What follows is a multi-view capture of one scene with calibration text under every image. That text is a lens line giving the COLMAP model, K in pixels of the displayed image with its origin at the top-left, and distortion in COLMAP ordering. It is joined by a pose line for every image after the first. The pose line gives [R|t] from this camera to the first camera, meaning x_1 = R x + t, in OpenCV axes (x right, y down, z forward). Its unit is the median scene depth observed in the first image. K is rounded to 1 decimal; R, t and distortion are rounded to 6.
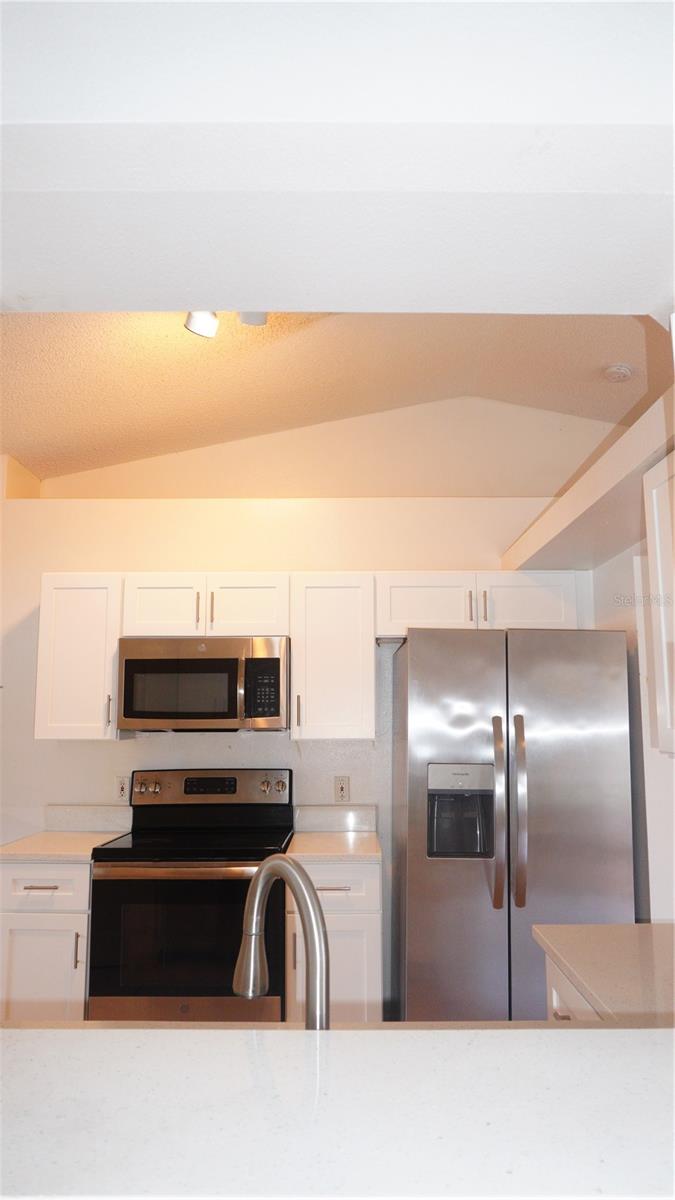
lens RADIAL K [[809.8, 0, 334.8], [0, 809.8, 601.1], [0, 0, 1]] dist [-0.029657, 0.017786]
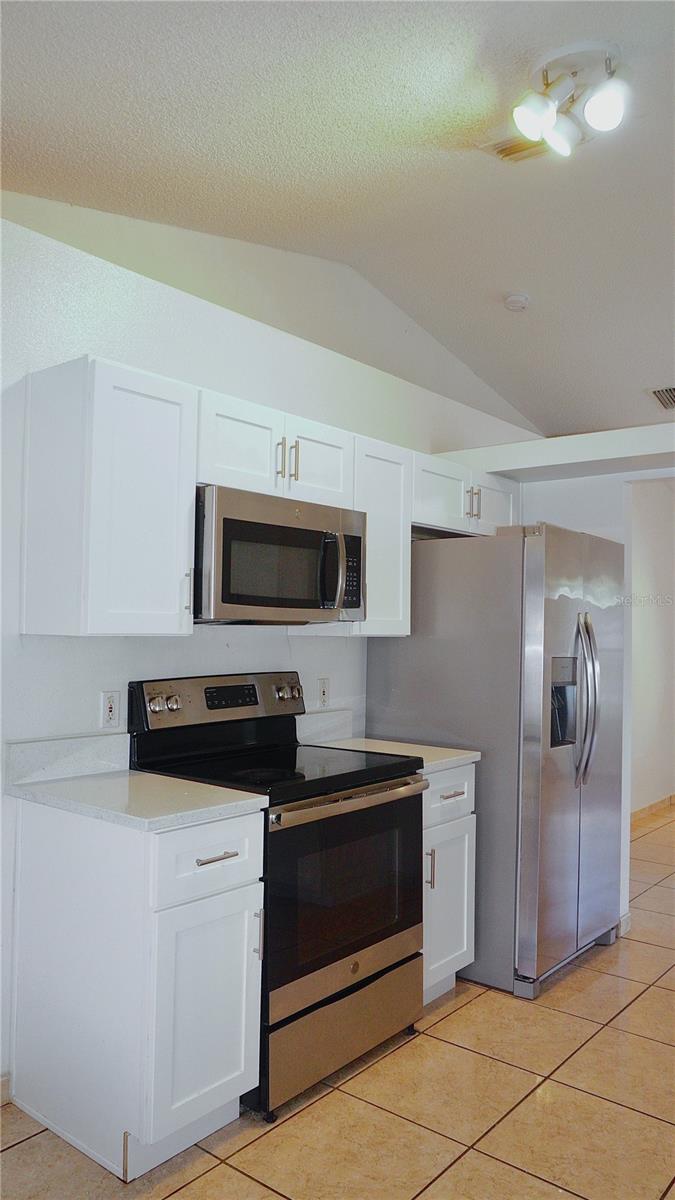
lens RADIAL K [[868.2, 0, 337.5], [0, 868.2, 594.6], [0, 0, 1]] dist [-0.005985, -0.000985]
pose [[0.626405, 0.041724, 0.778380, -0.730016], [-0.124876, 0.991041, 0.047370, 0.085294], [-0.769430, -0.126874, 0.626003, 0.436452]]
